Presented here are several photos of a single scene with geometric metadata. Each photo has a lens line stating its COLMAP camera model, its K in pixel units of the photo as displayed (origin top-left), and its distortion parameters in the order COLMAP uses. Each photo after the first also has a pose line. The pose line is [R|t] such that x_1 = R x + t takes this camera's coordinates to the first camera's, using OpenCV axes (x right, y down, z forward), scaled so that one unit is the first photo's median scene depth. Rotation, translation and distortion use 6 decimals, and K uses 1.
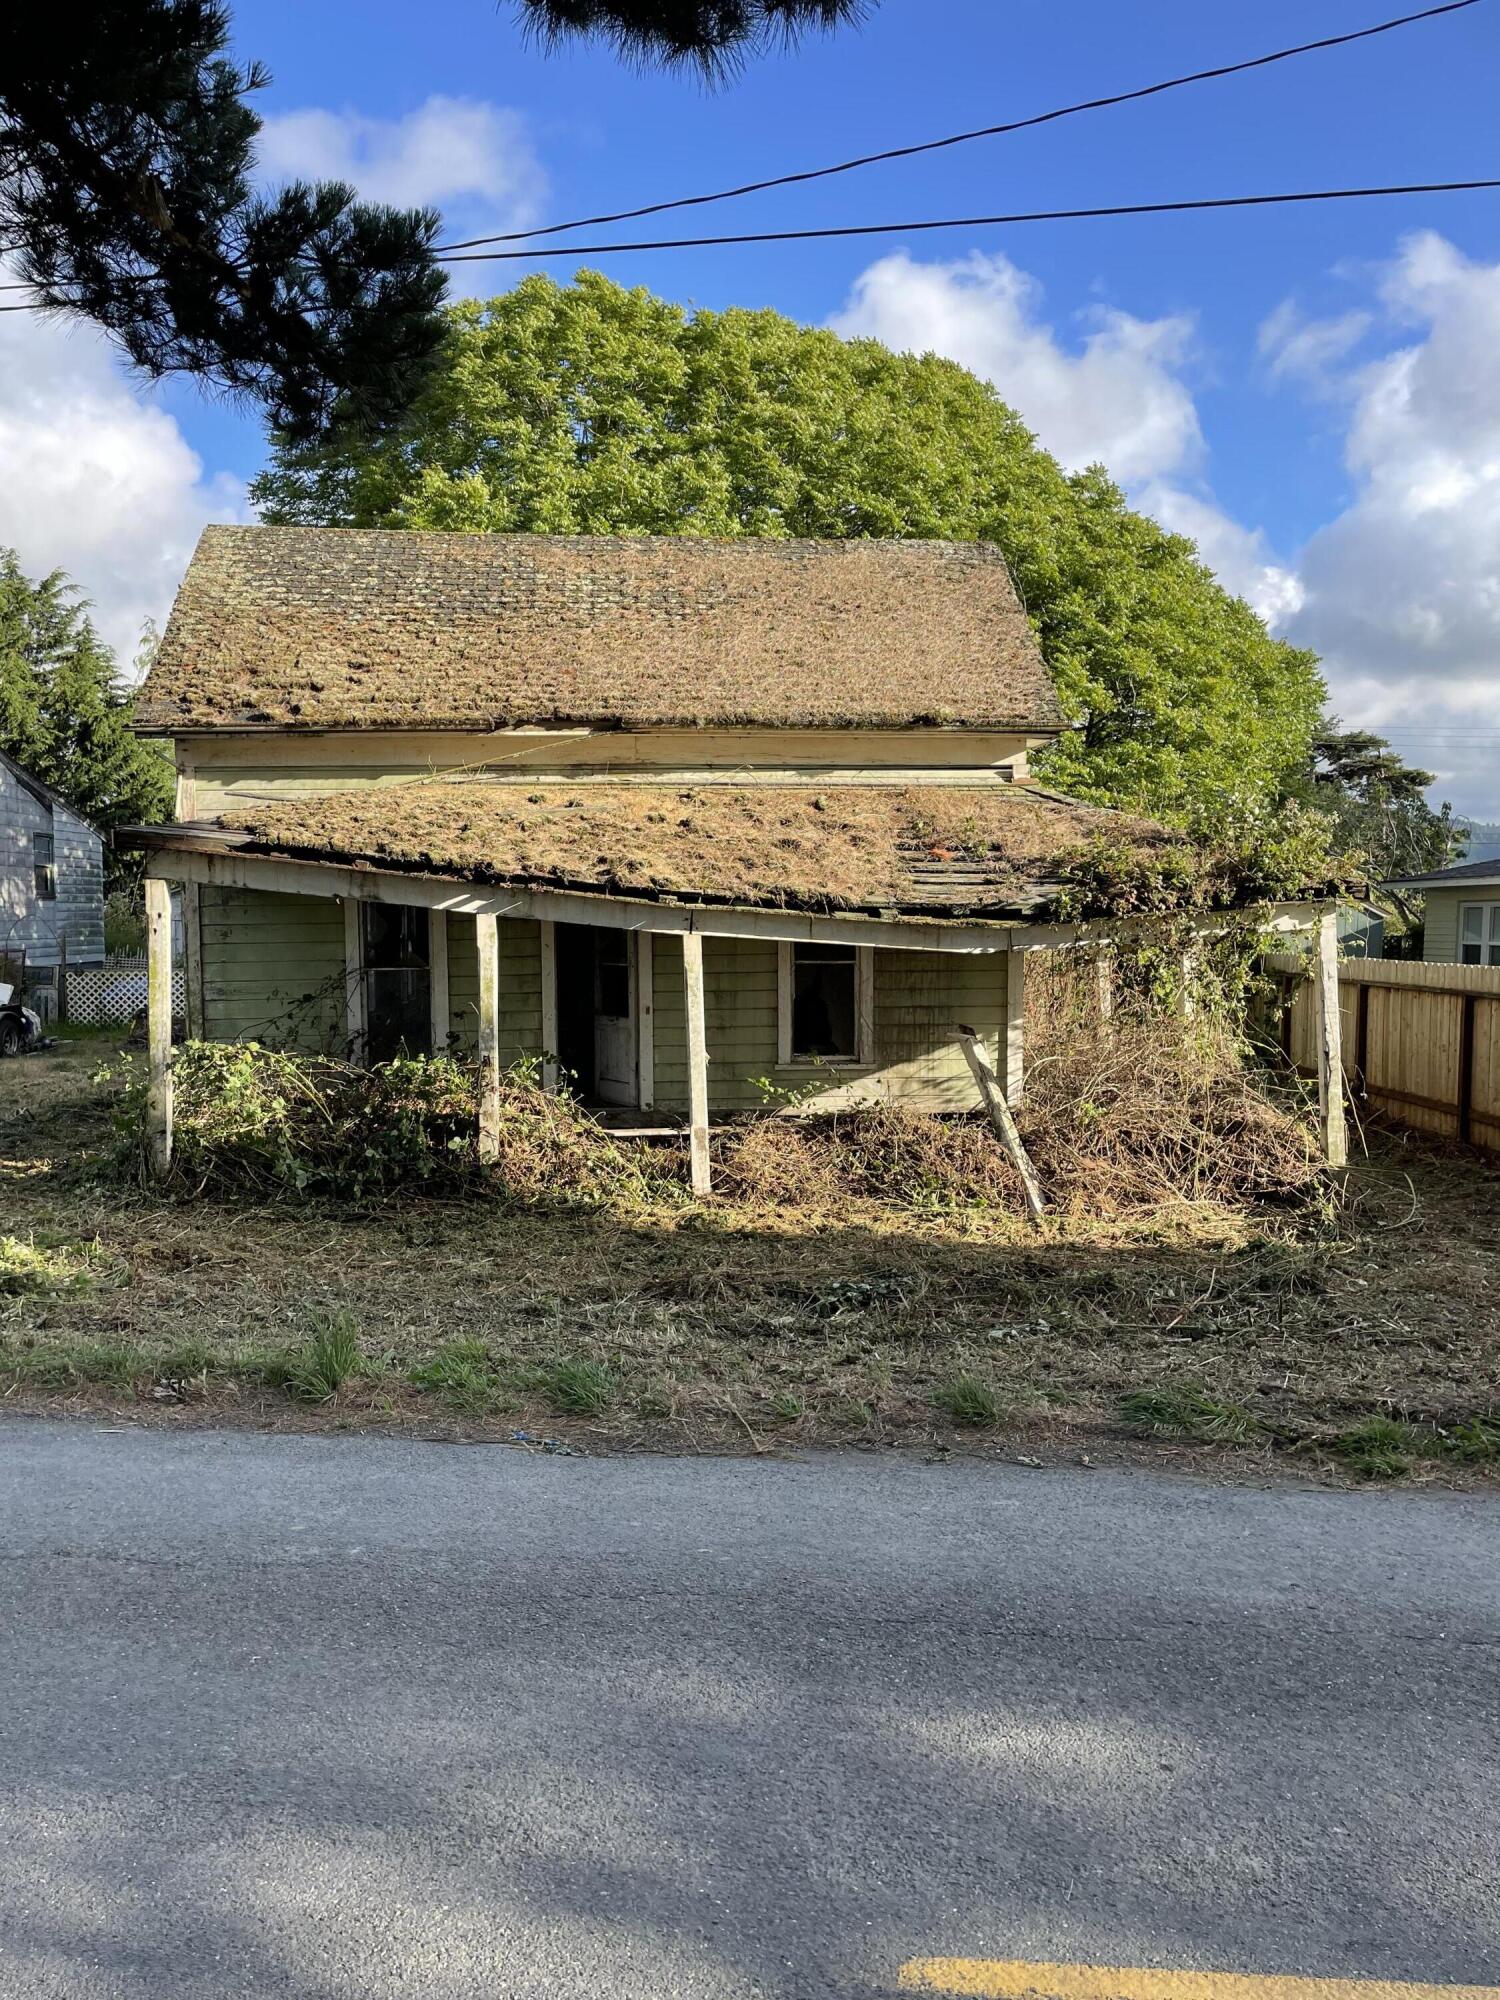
lens RADIAL K [[1482.7, 0, 738.8], [0, 1482.7, 1015.1], [0, 0, 1]] dist [0.054295, -0.086948]
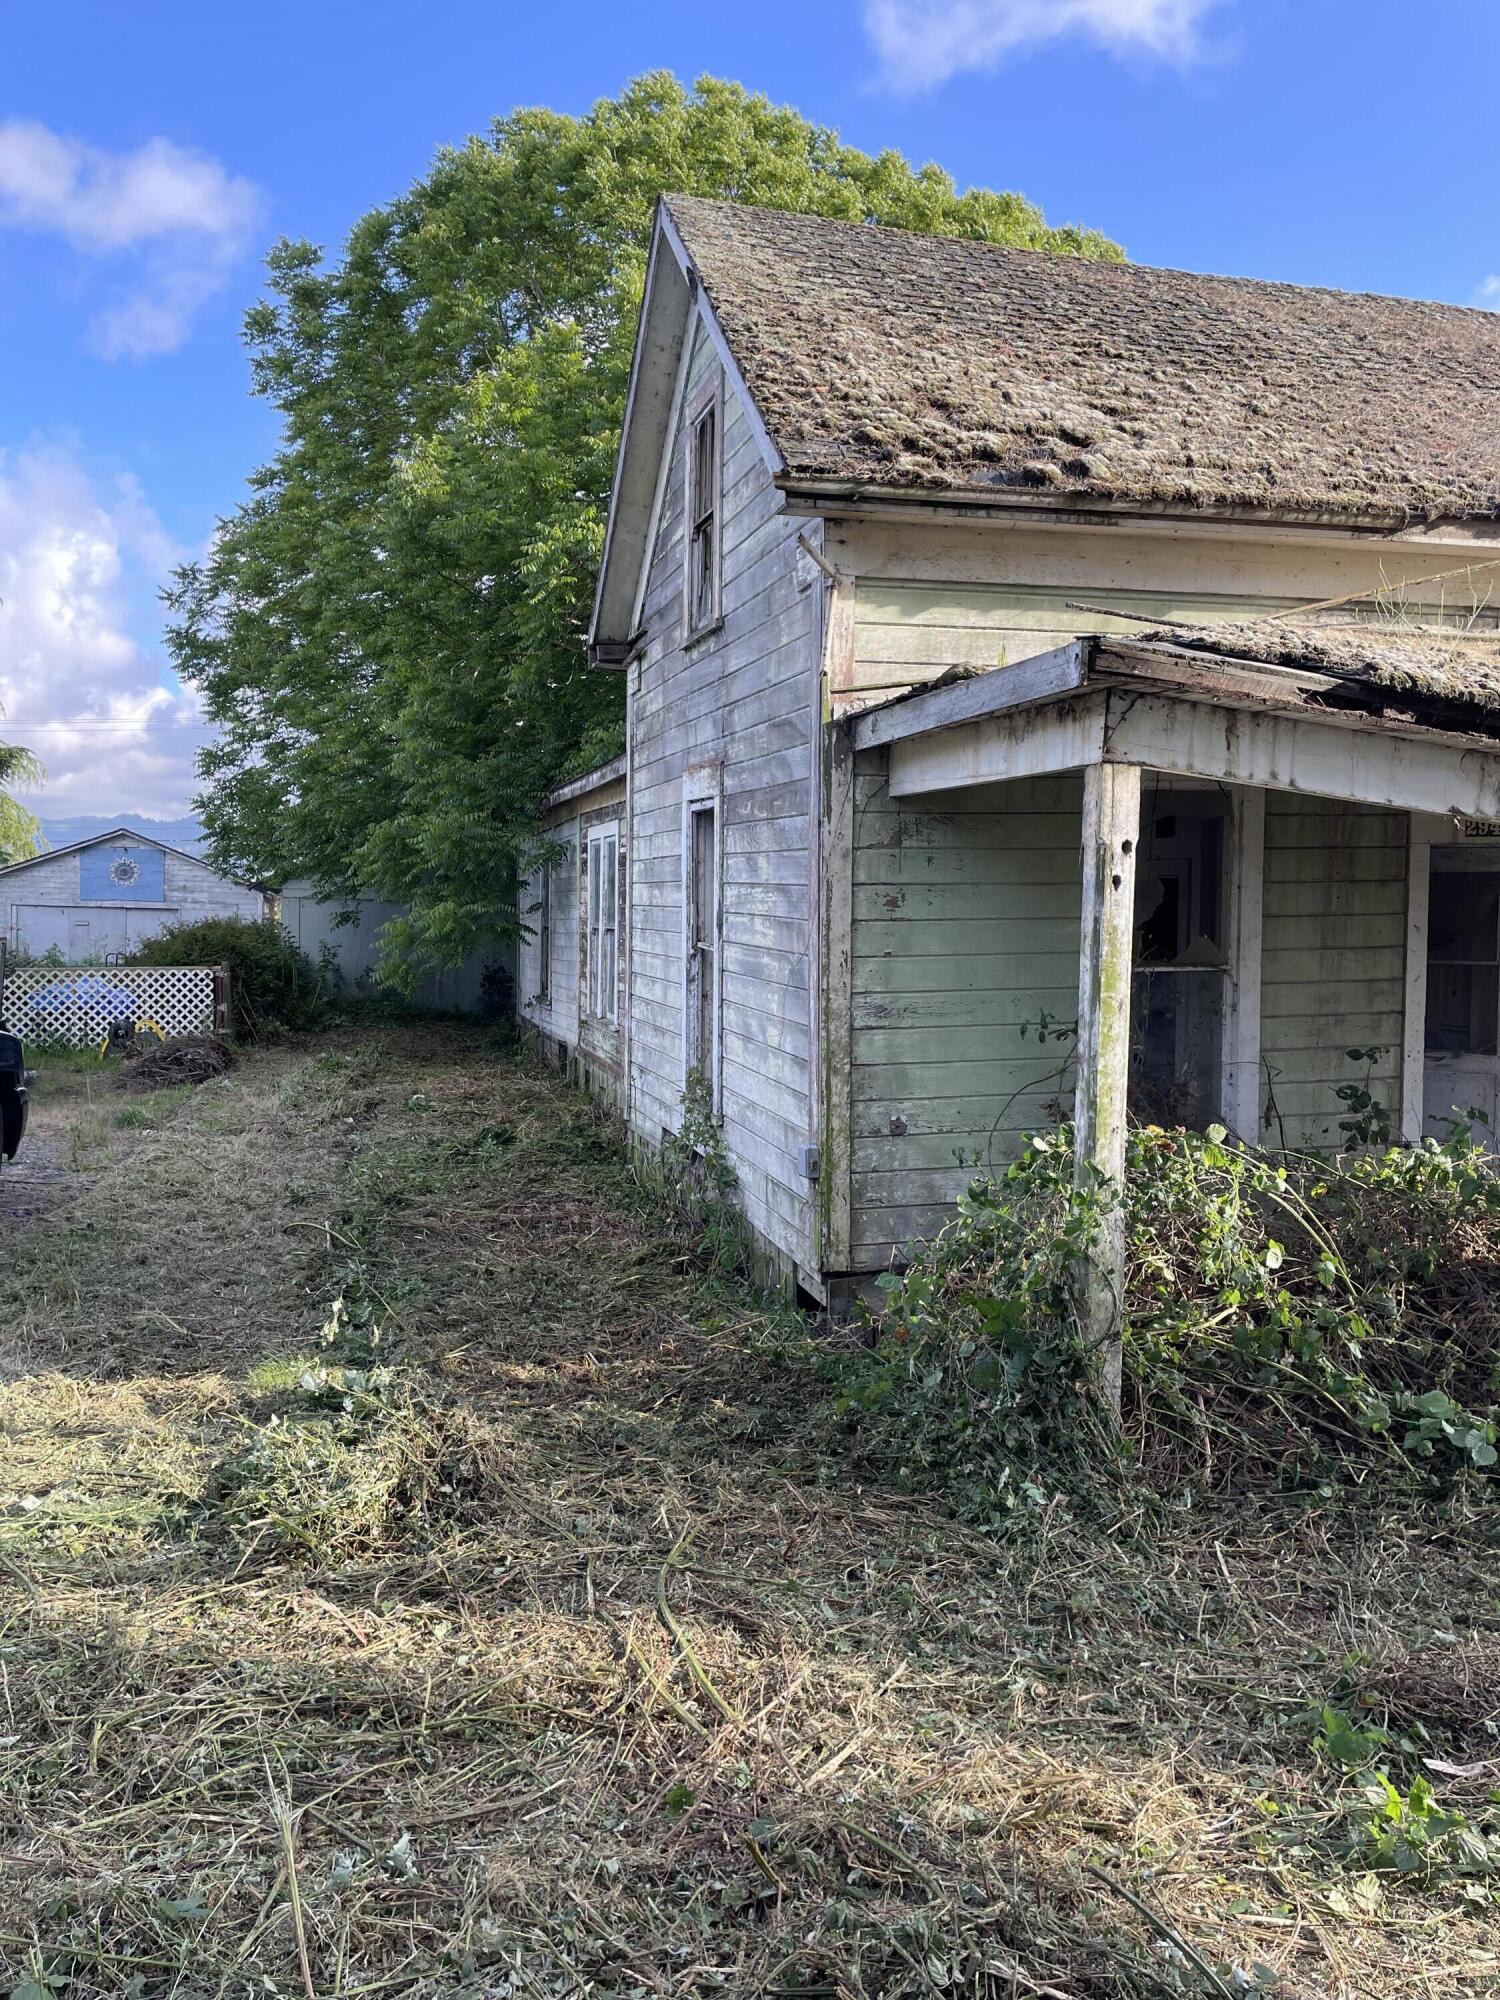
lens RADIAL K [[1482.7, 0, 750.1], [0, 1482.7, 989.9], [0, 0, 1]] dist [0.054295, -0.086948]
pose [[0.981106, -0.003162, 0.193444, -0.503277], [0.005938, 0.999887, -0.013775, -0.016697], [-0.193378, 0.014664, 0.981015, 0.508176]]
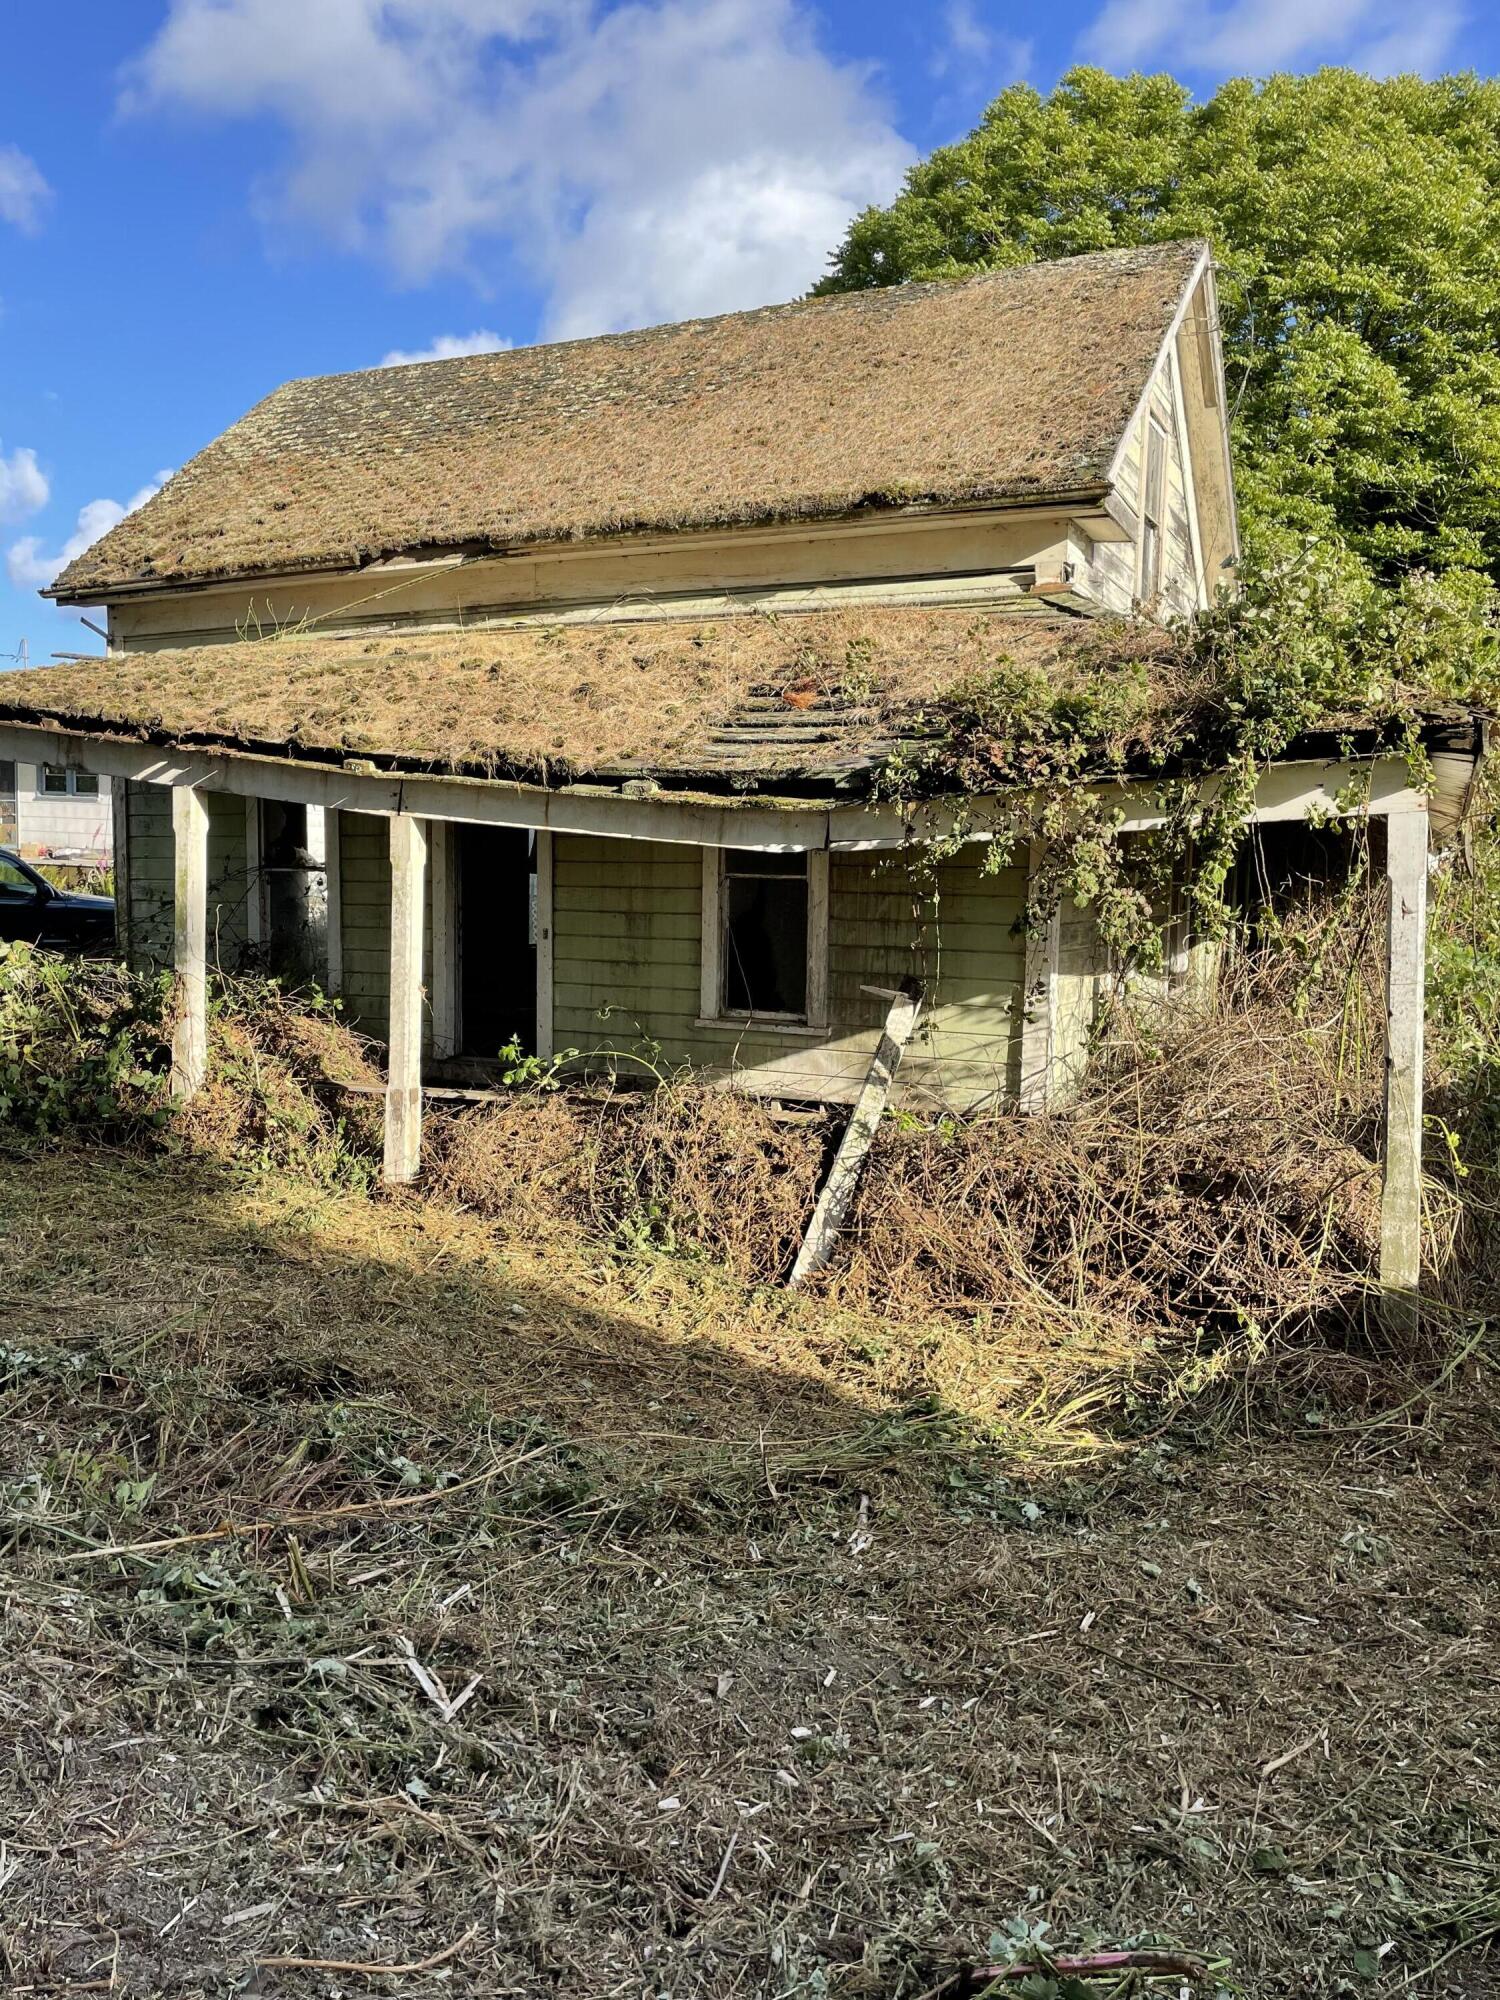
lens RADIAL K [[1482.7, 0, 758.6], [0, 1482.7, 996.8], [0, 0, 1]] dist [0.054295, -0.086948]
pose [[0.856460, 0.065813, -0.512000, 0.433882], [-0.060048, 0.997808, 0.027813, 0.001254], [0.512708, 0.006924, 0.858535, 0.429790]]
